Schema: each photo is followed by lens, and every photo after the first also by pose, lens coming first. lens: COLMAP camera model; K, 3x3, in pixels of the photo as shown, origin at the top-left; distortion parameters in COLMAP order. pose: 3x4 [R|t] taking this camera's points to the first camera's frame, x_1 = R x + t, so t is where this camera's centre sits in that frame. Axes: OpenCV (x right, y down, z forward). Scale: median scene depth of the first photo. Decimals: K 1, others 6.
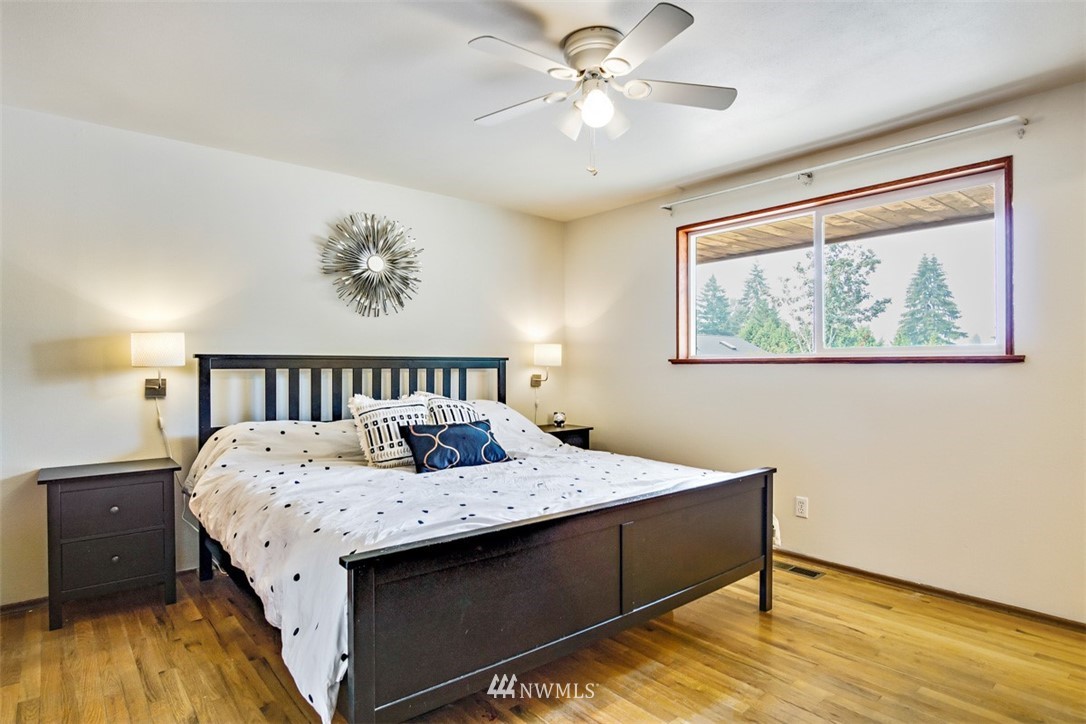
lens RADIAL K [[587.7, 0, 540.4], [0, 587.7, 366.4], [0, 0, 1]] dist [-0.025247, 0.001177]
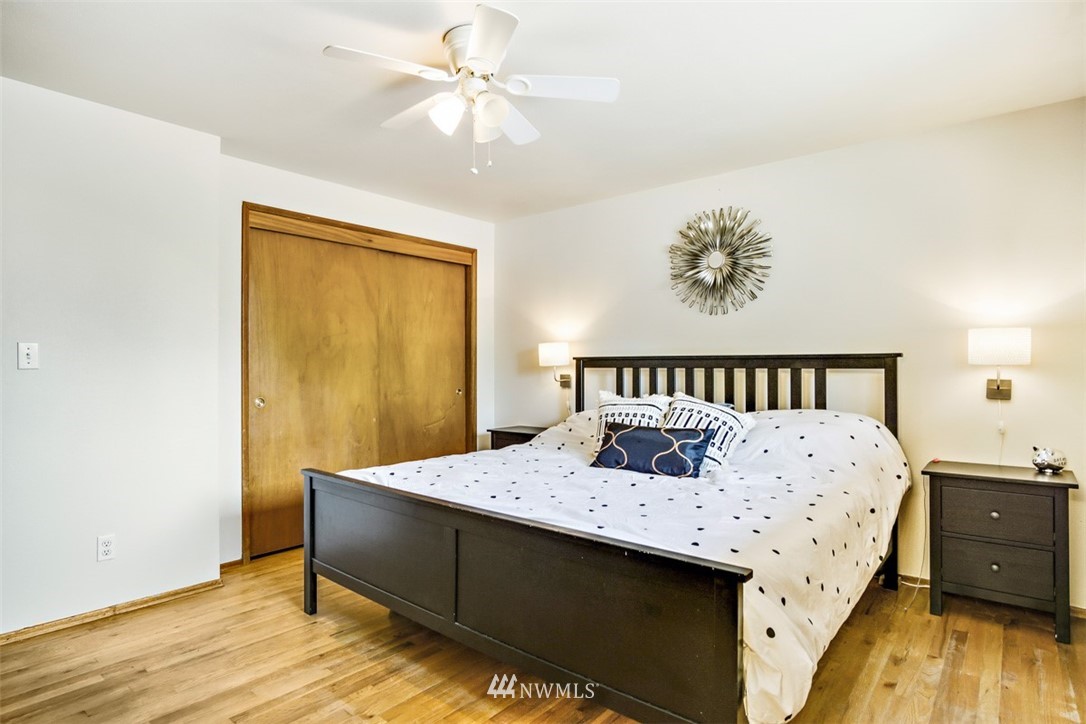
lens RADIAL K [[587.7, 0, 515.2], [0, 587.7, 358.1], [0, 0, 1]] dist [-0.025247, 0.001177]
pose [[0.140999, -0.012662, -0.989929, 0.718450], [0.000140, 0.999918, -0.012770, -0.000887], [0.990010, 0.001662, 0.140990, 0.616468]]
